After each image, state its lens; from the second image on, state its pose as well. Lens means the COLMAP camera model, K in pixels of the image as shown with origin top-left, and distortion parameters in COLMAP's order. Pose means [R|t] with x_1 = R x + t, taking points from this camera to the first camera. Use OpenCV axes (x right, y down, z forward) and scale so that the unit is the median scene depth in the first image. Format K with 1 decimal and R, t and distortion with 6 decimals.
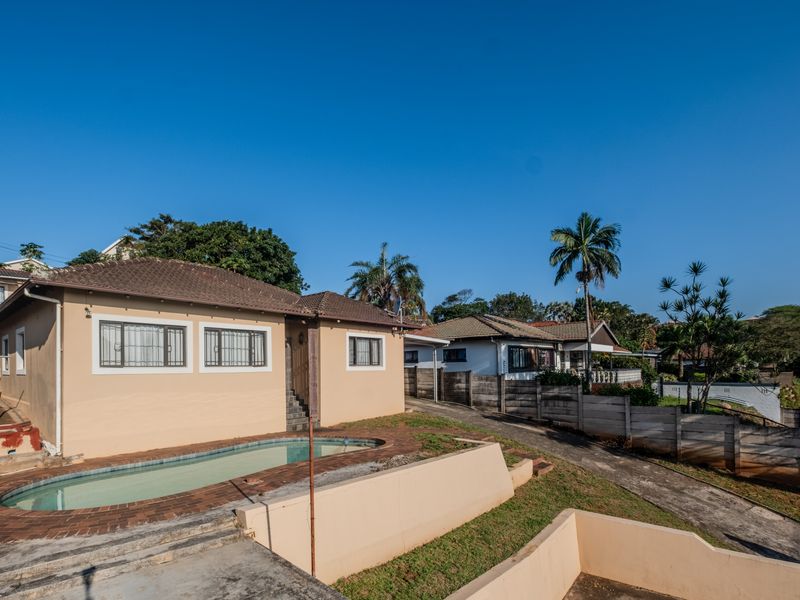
lens RADIAL K [[430.3, 0, 401.0], [0, 430.3, 381.1], [0, 0, 1]] dist [-0.001277, -0.000545]
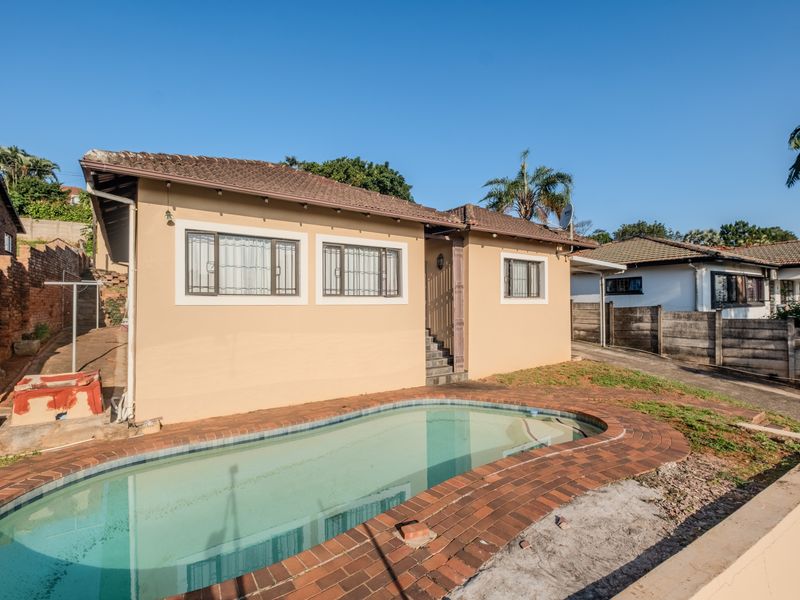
lens RADIAL K [[397.7, 0, 401.1], [0, 397.7, 323.5], [0, 0, 1]] dist [0.000391, 0.000117]
pose [[0.971480, 0.013415, -0.236741, -0.136142], [-0.010068, 0.999832, 0.015345, 0.000831], [0.236907, -0.012524, 0.971452, 0.305767]]
